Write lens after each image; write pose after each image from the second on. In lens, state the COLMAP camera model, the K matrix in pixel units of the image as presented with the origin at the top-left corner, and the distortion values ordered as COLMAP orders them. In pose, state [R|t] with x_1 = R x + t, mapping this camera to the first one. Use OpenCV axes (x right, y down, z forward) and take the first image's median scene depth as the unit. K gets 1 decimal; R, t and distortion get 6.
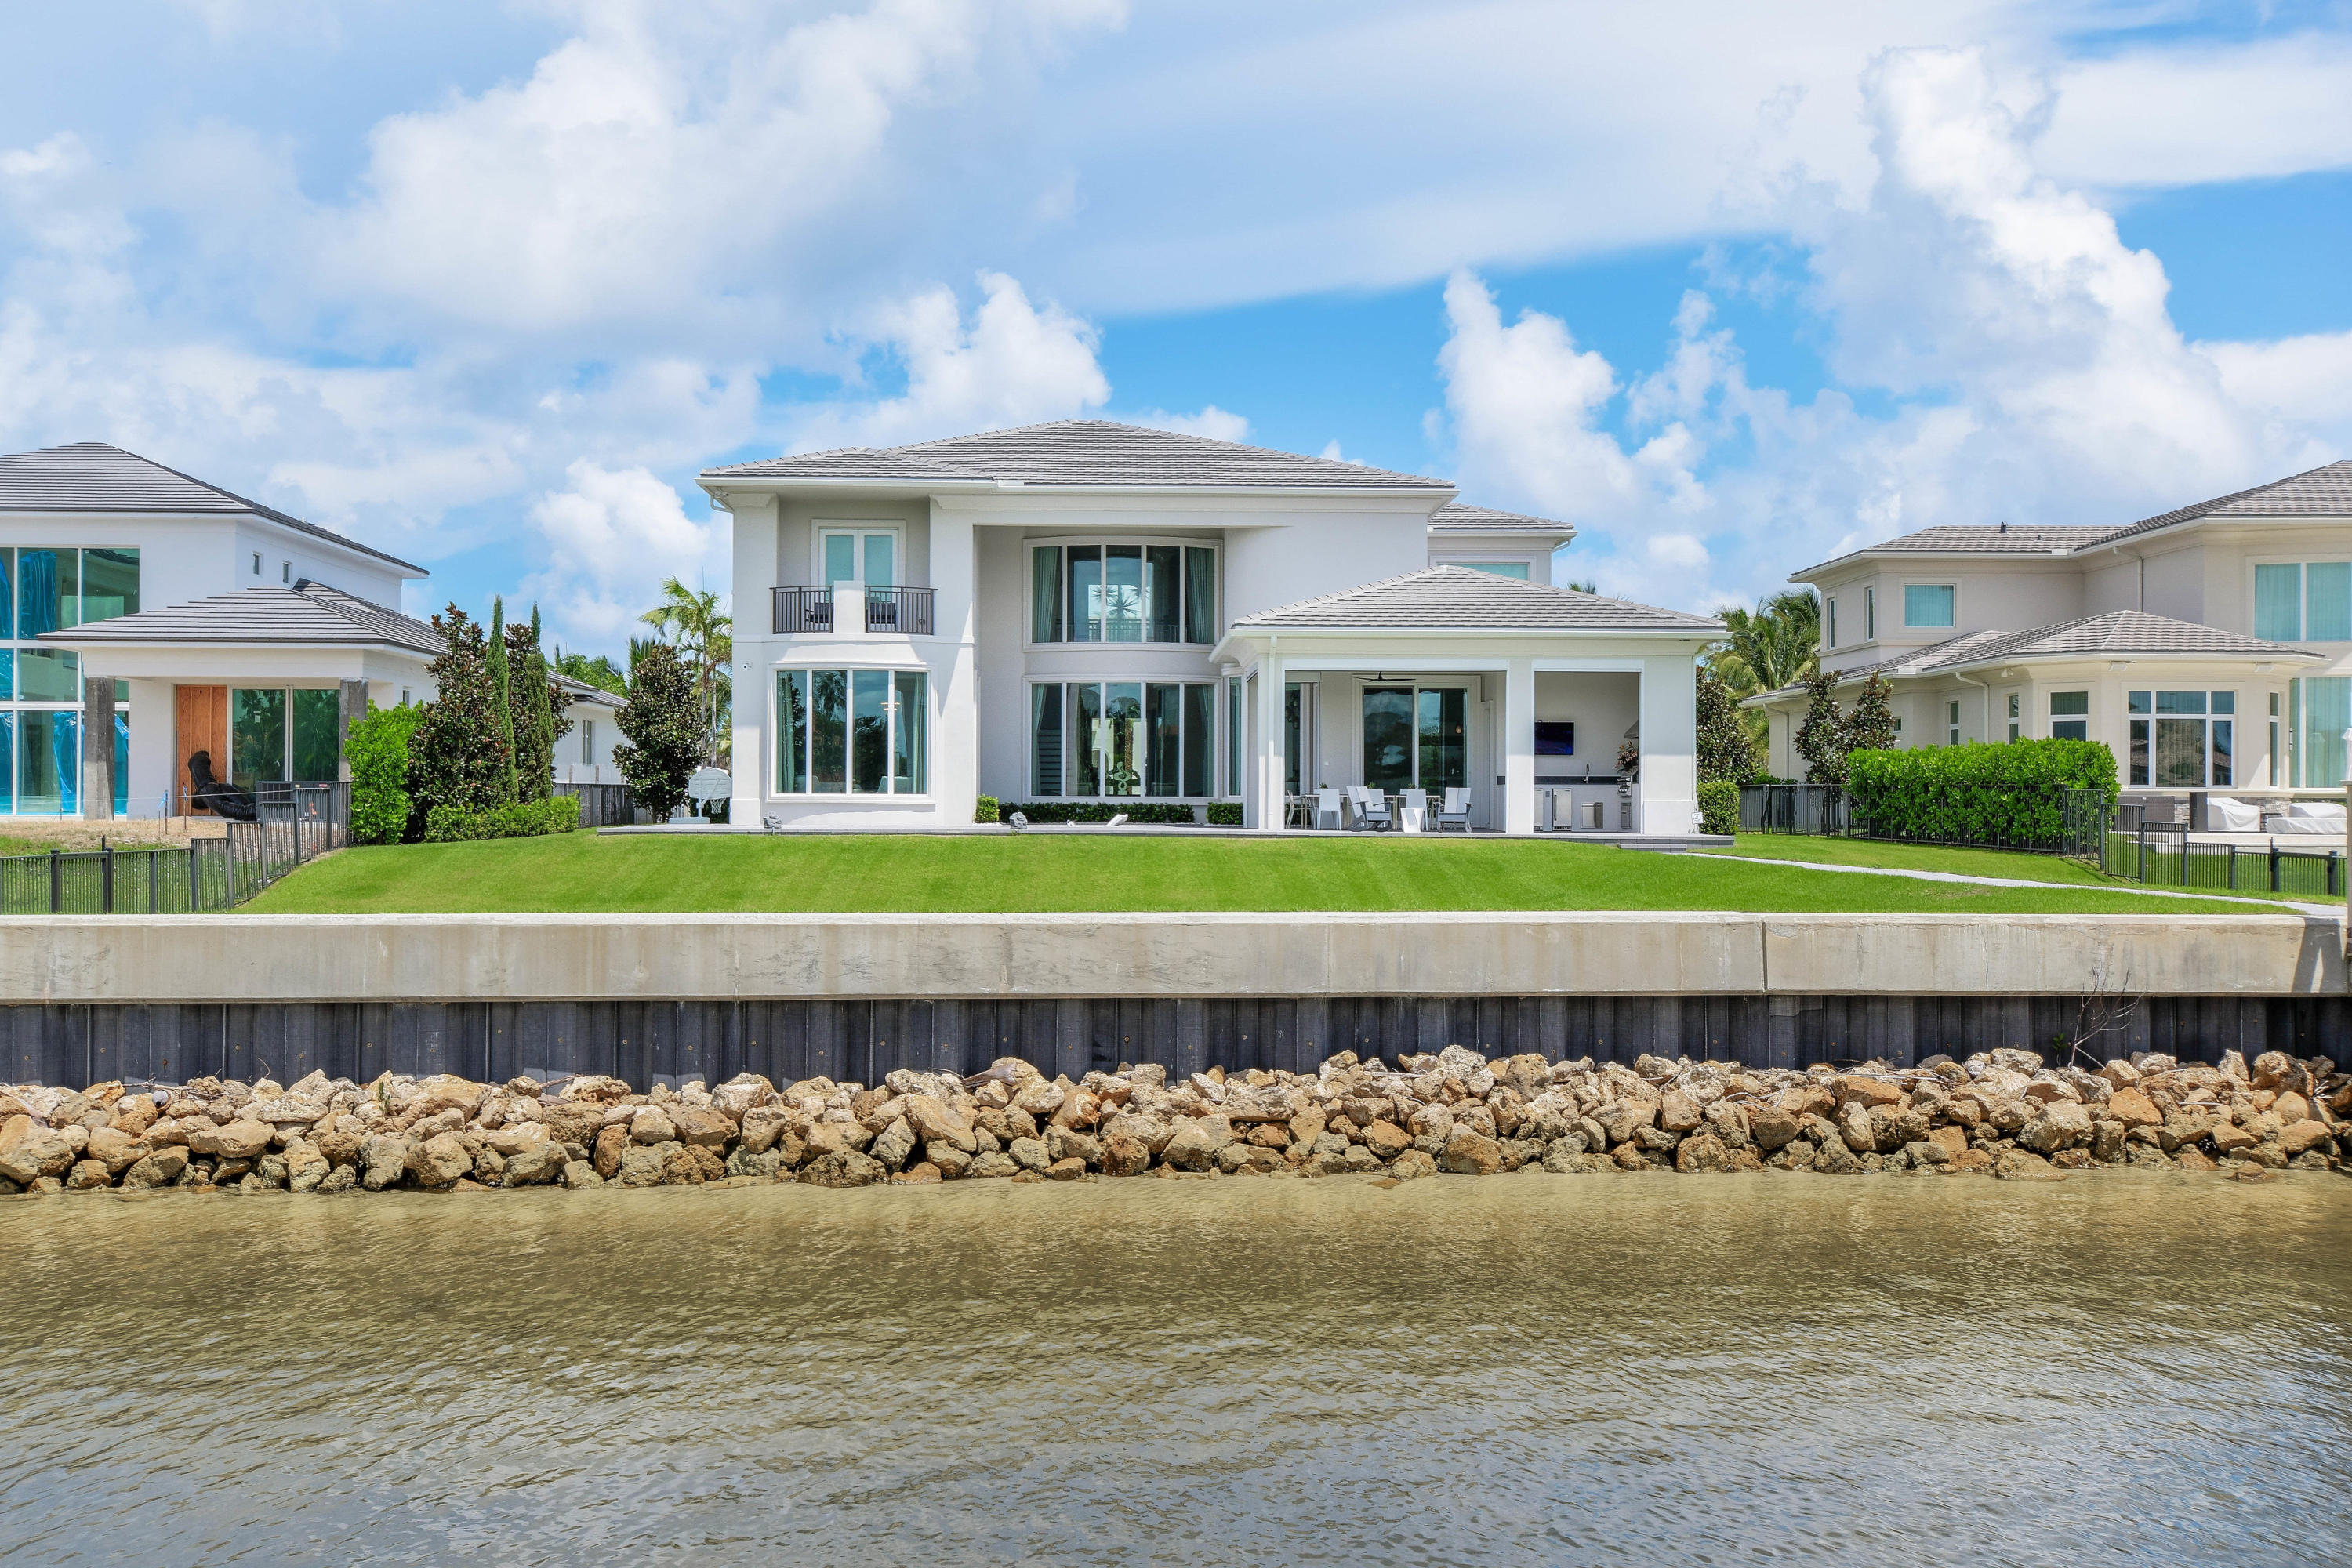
lens RADIAL K [[2424.5, 0, 1189.5], [0, 2424.5, 783.5], [0, 0, 1]] dist [0.038700, 0.001169]
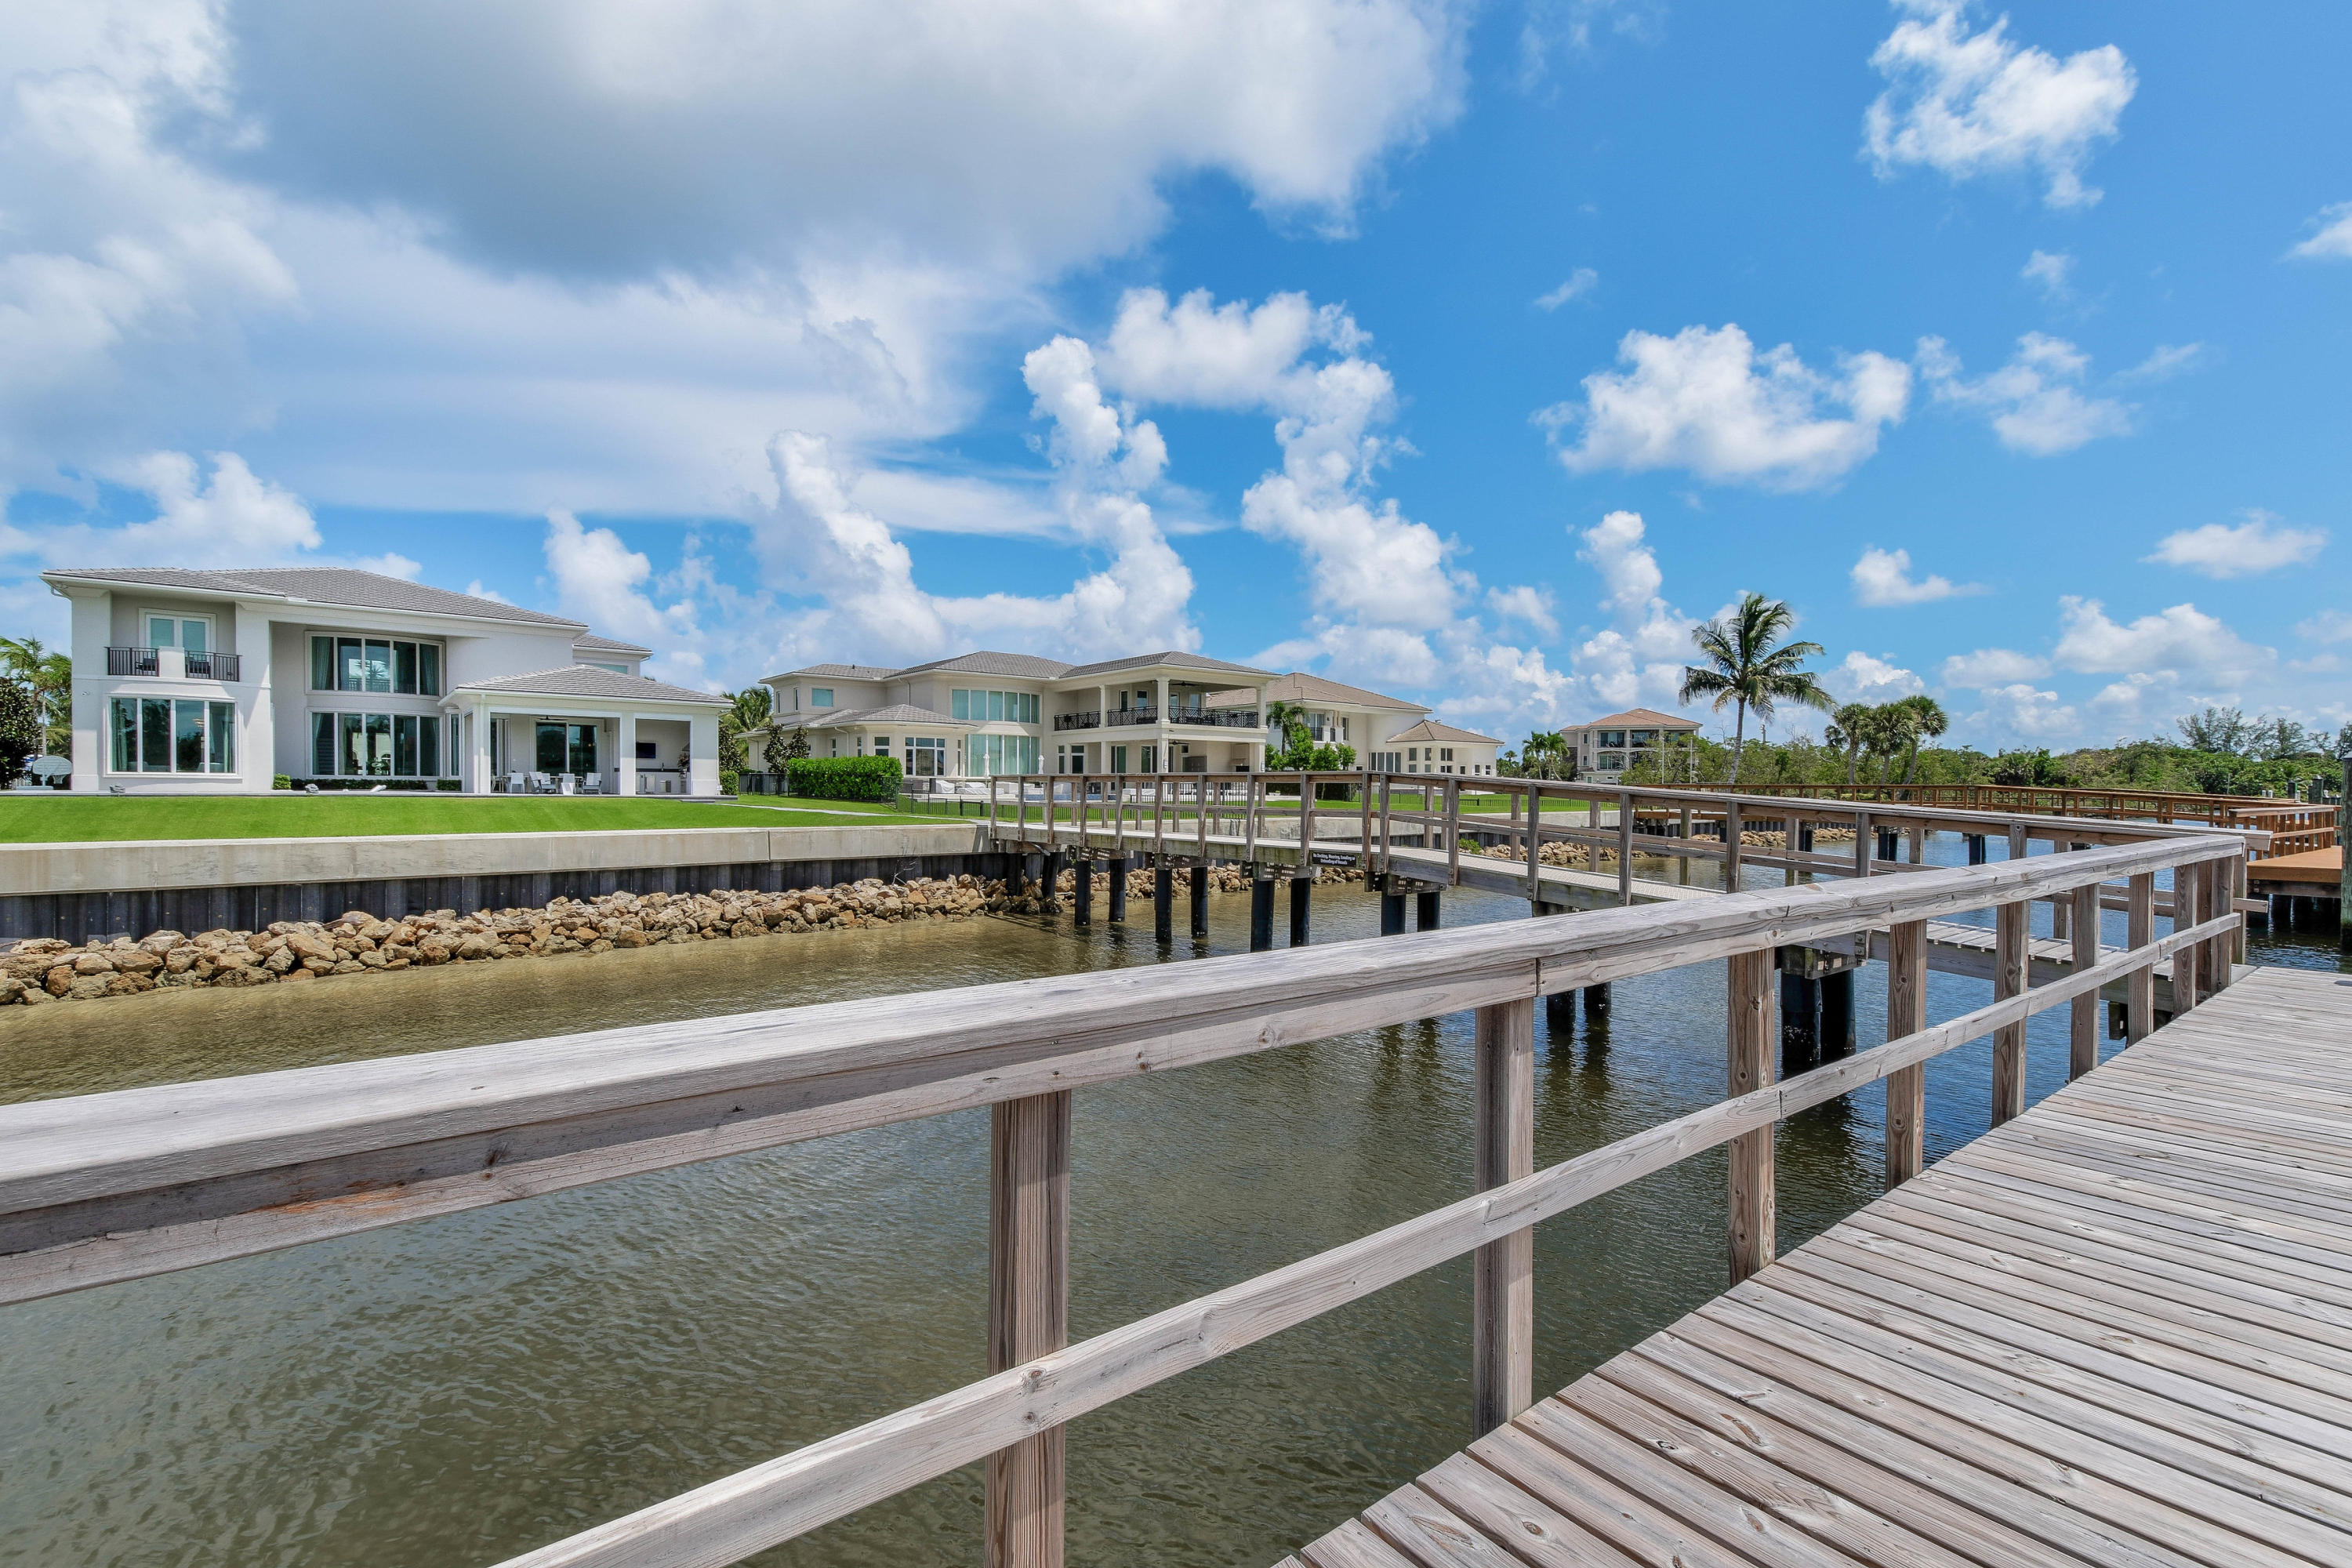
lens RADIAL K [[1037.0, 0, 1181.5], [0, 1037.0, 799.7], [0, 0, 1]] dist [0.075064, -0.034651]
pose [[0.806674, -0.005020, 0.590976, -0.019504], [-0.009999, 0.999705, 0.022141, -0.000531], [-0.590912, -0.023770, 0.806385, -0.030564]]
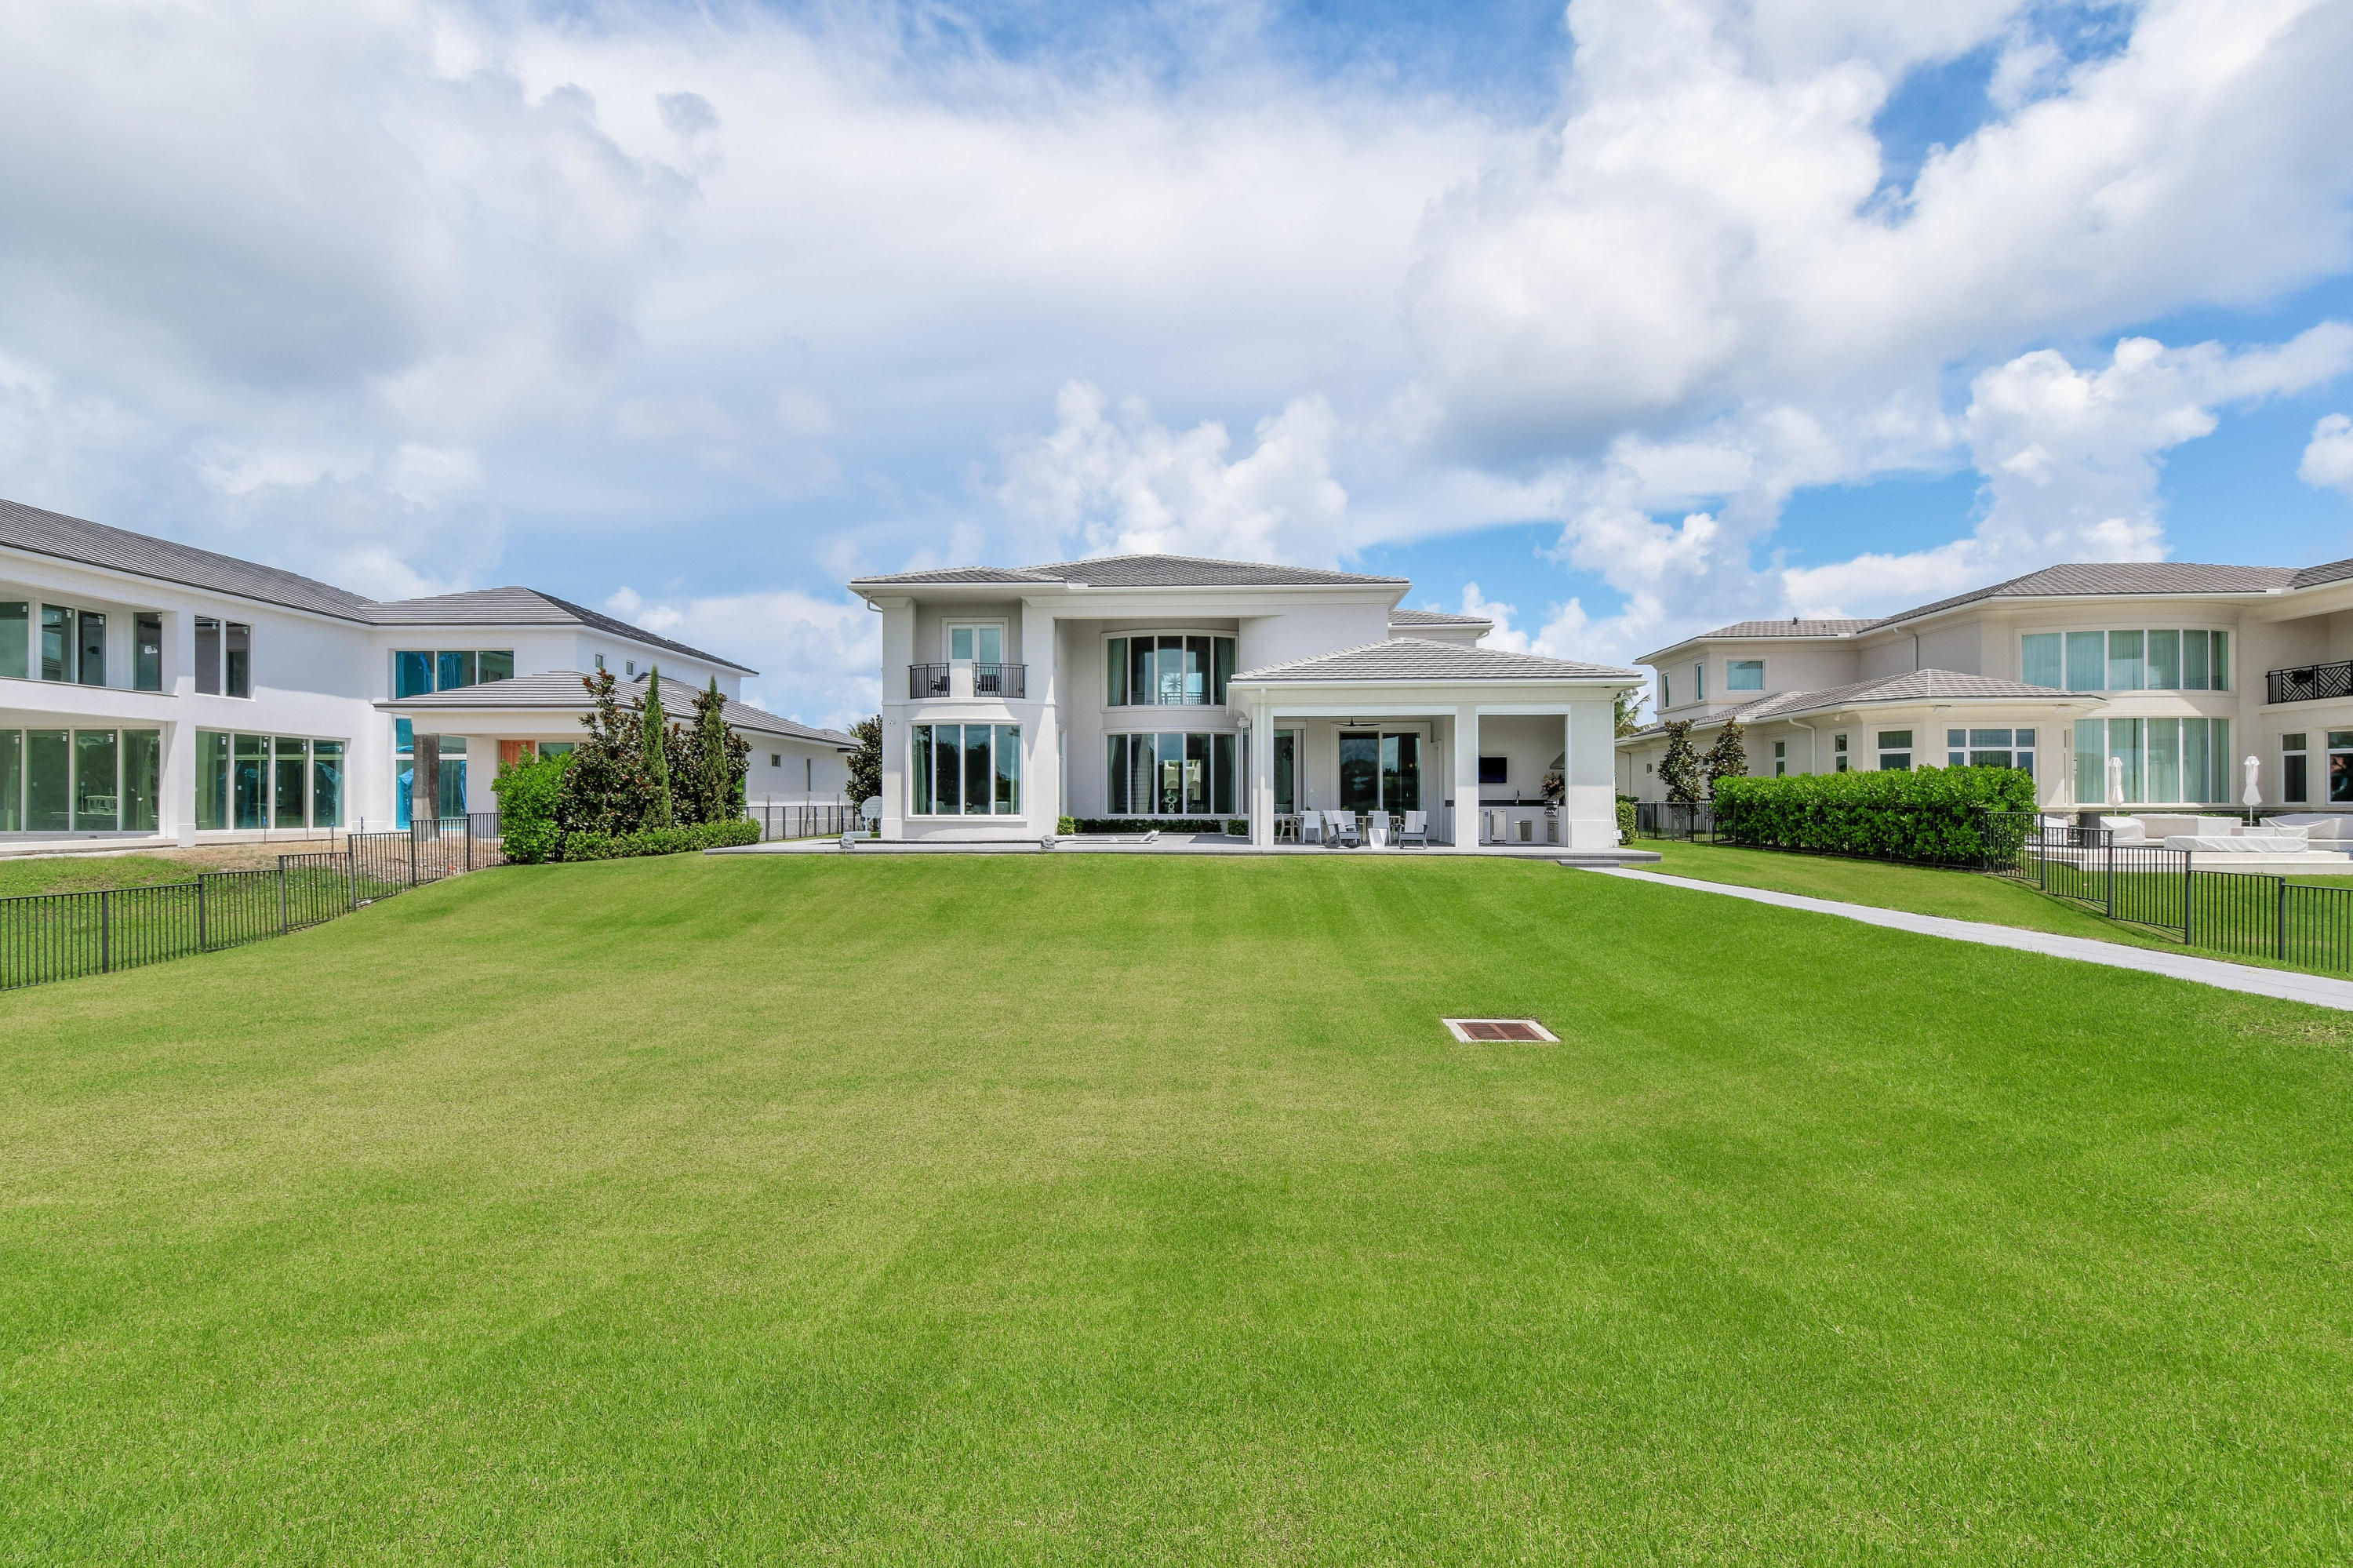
lens RADIAL K [[1094.8, 0, 1183.2], [0, 1094.8, 805.7], [0, 0, 1]] dist [0.033575, -0.011742]
pose [[0.996430, -0.005191, -0.084265, 0.042093], [0.006060, 0.999931, 0.010057, -0.007385], [0.084206, -0.010532, 0.996393, 0.457577]]
